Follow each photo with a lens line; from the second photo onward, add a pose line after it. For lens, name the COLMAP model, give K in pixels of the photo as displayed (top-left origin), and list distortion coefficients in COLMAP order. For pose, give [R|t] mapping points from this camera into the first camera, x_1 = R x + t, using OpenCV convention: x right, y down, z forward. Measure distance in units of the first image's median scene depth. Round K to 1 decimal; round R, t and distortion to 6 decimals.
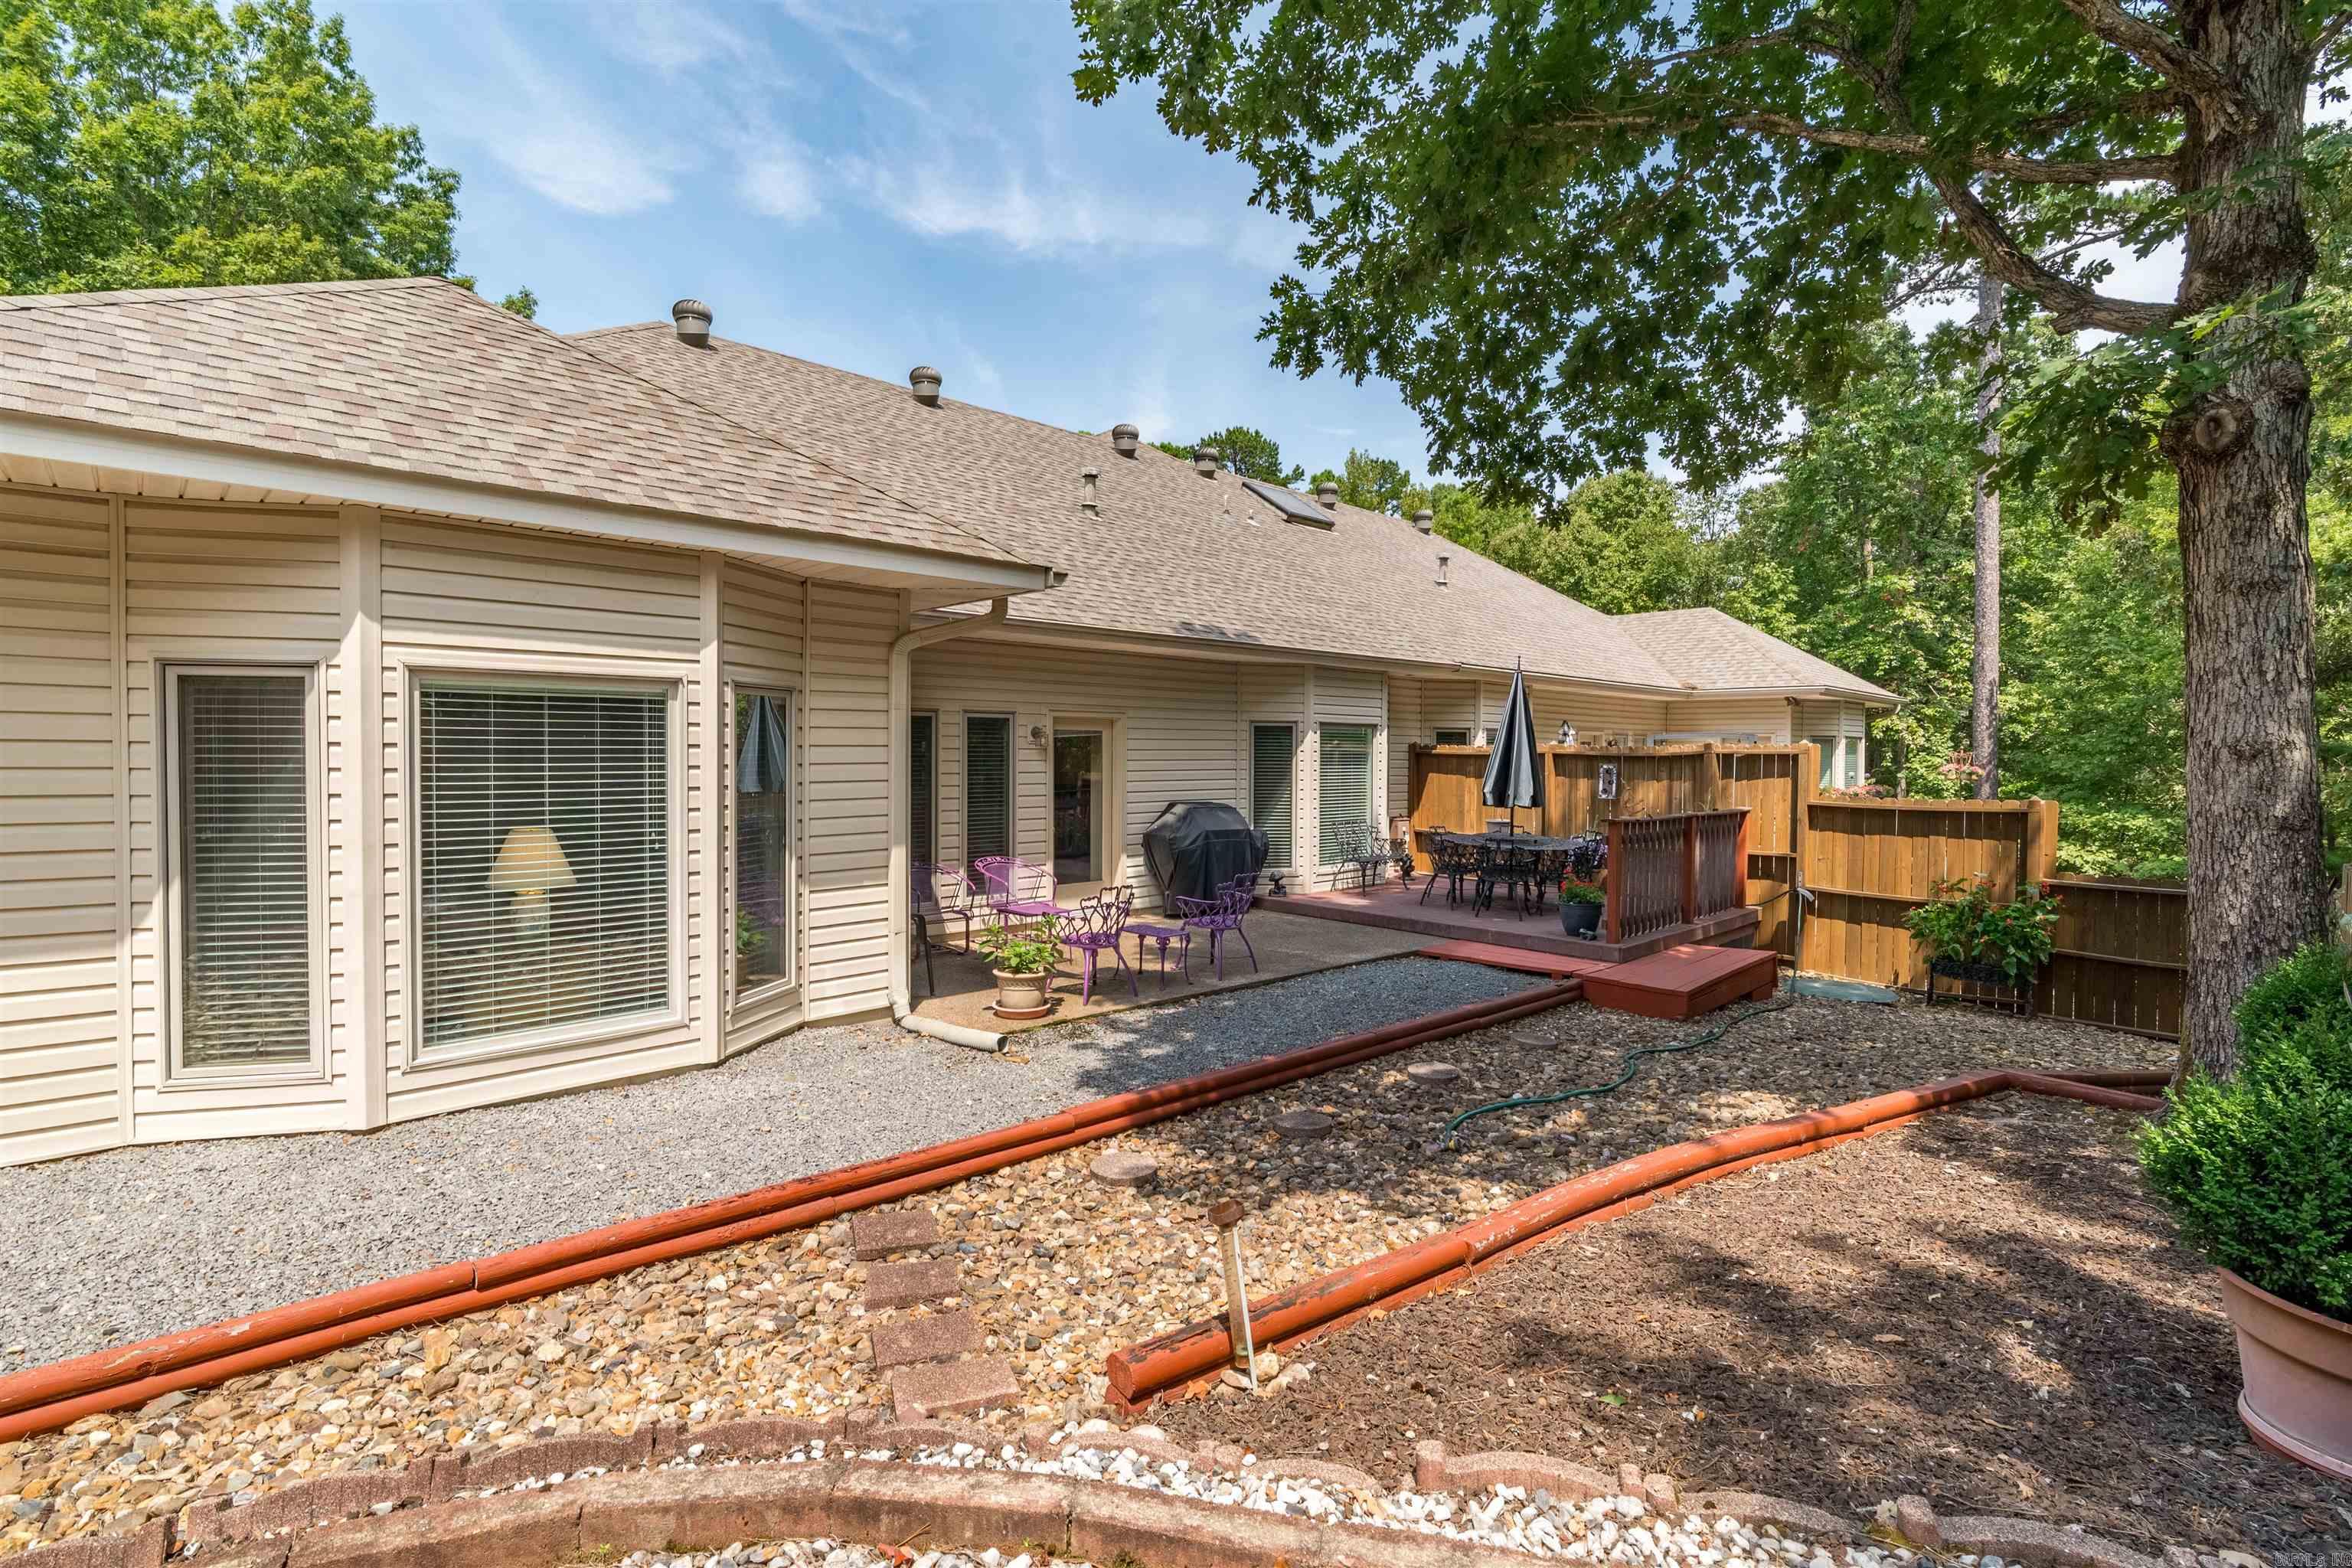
lens RADIAL K [[1079.2, 0, 1181.5], [0, 1079.2, 776.6], [0, 0, 1]] dist [-0.008297, 0.001072]
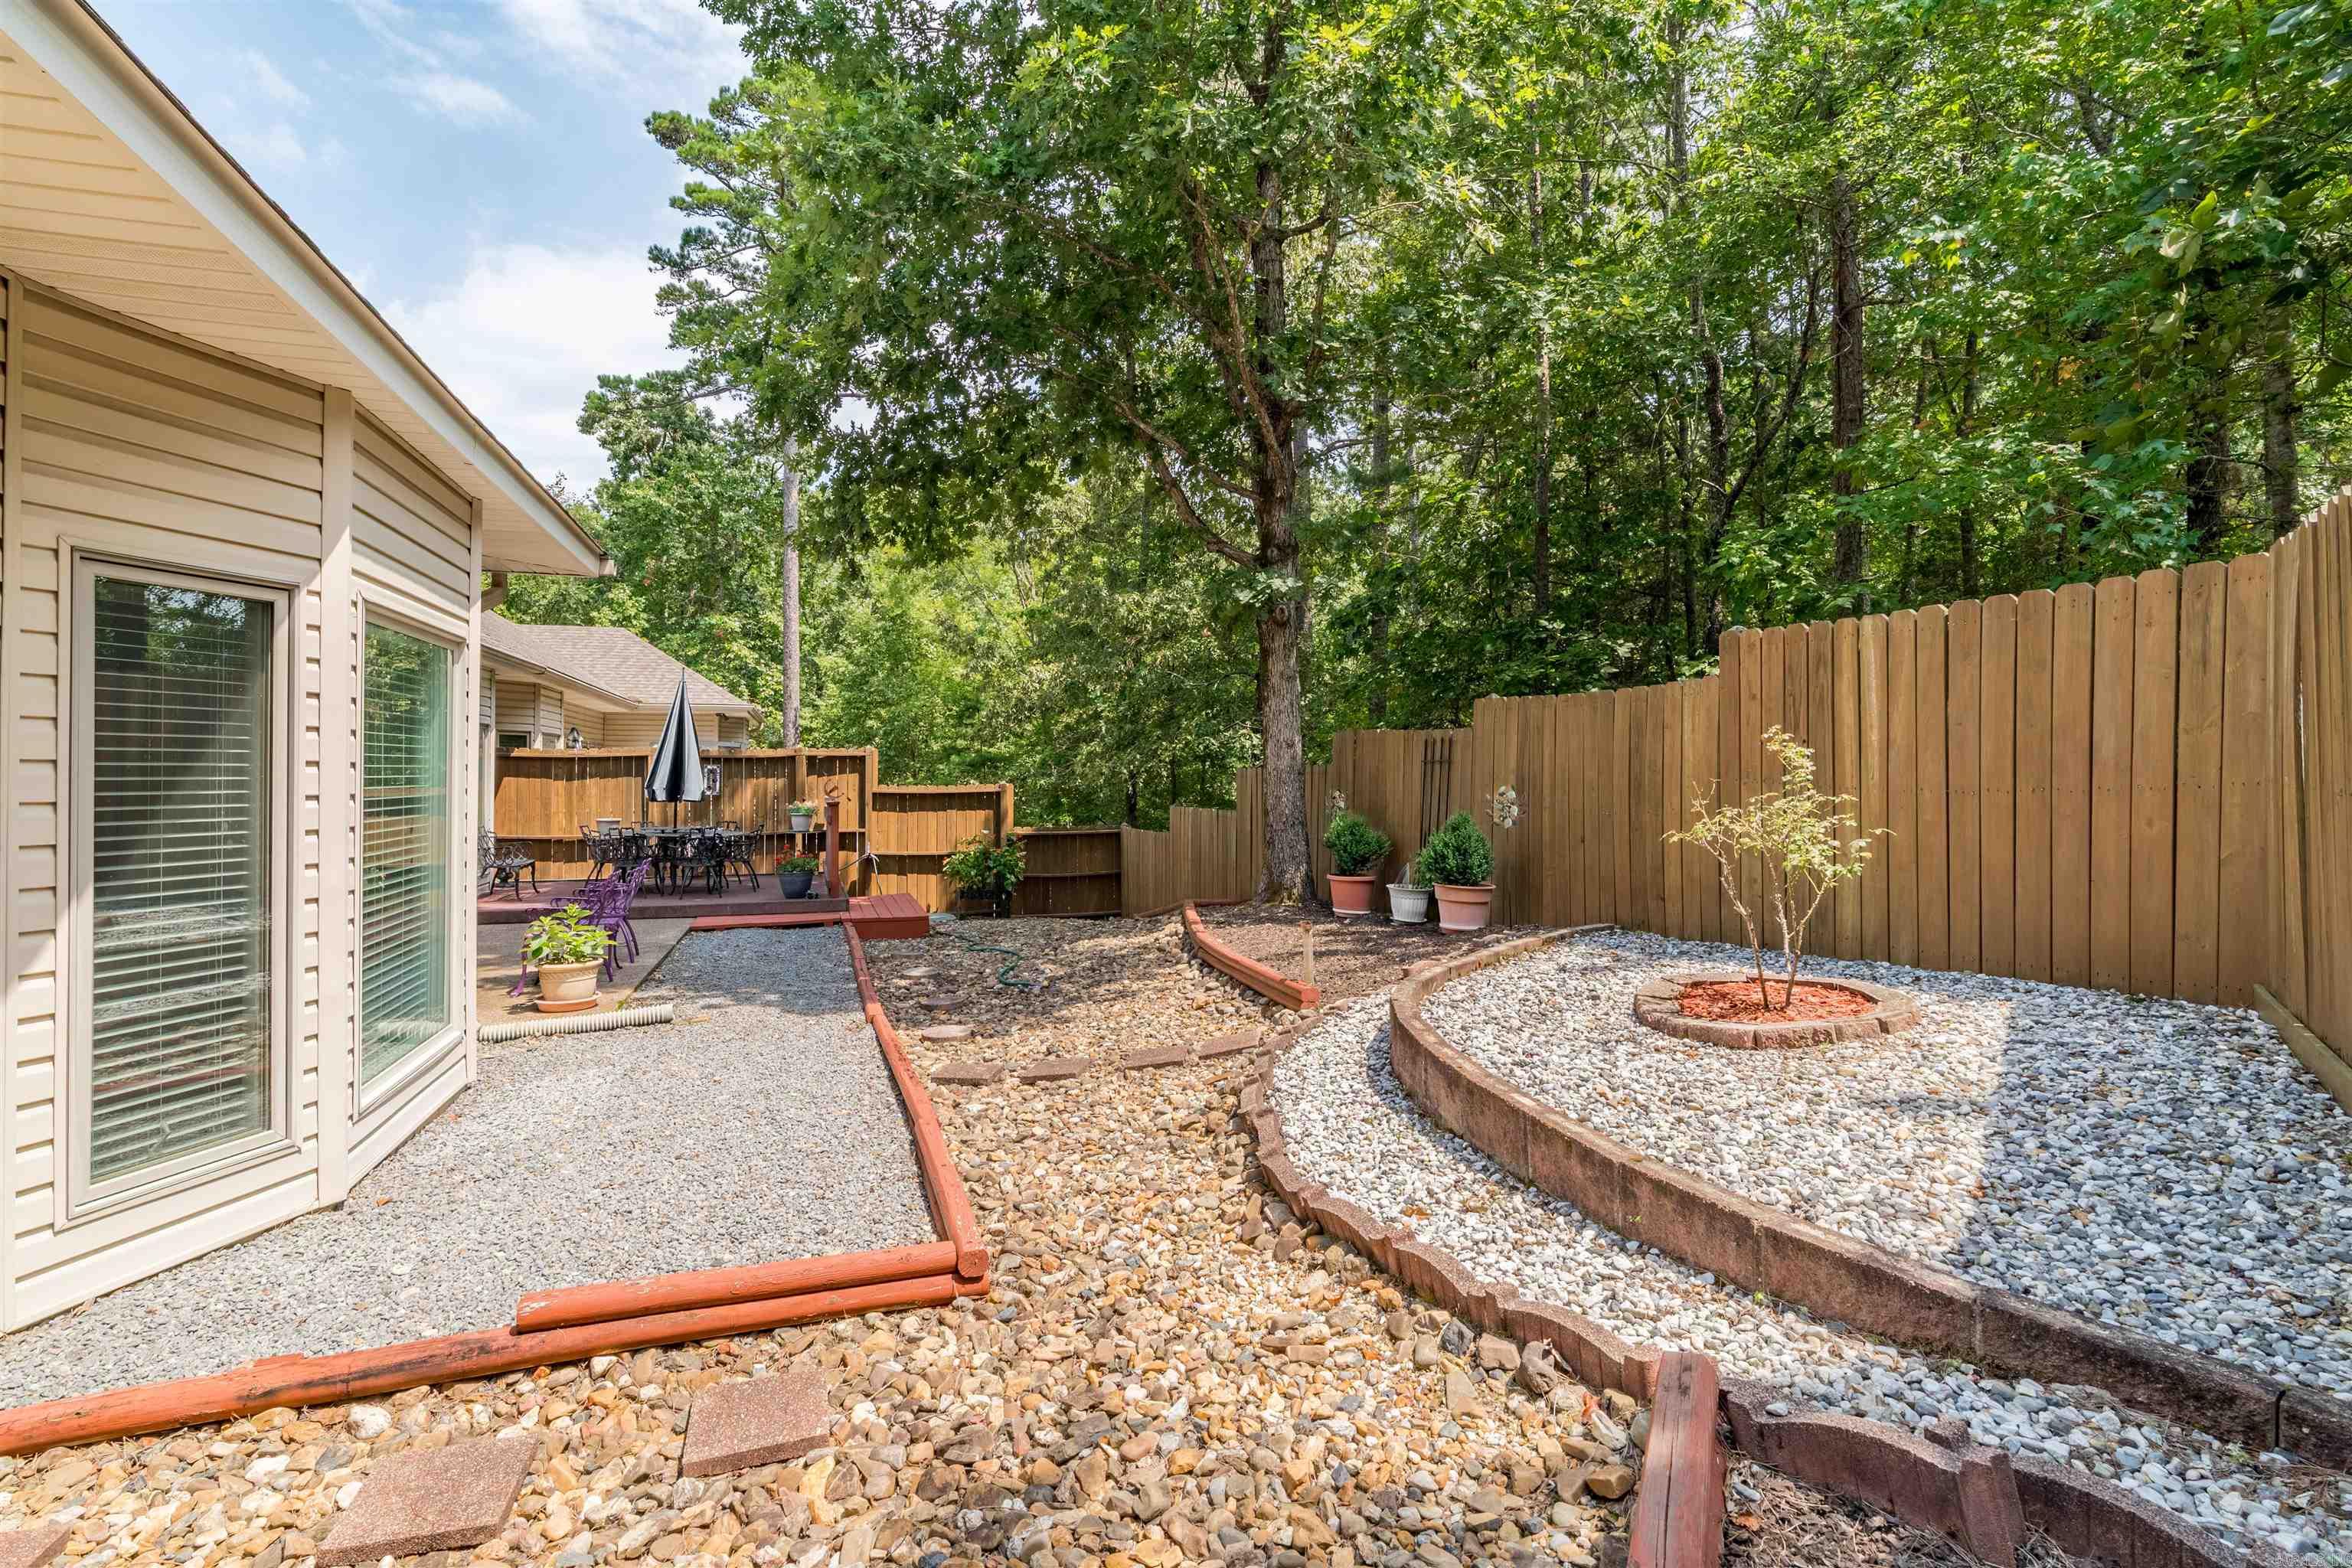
lens RADIAL K [[1079.2, 0, 1184.2], [0, 1079.2, 769.5], [0, 0, 1]] dist [-0.008297, 0.001072]
pose [[0.424236, -0.001917, 0.905550, -0.508310], [0.023165, 0.999693, -0.008737, 0.017792], [-0.905256, 0.024684, 0.424150, 0.051725]]
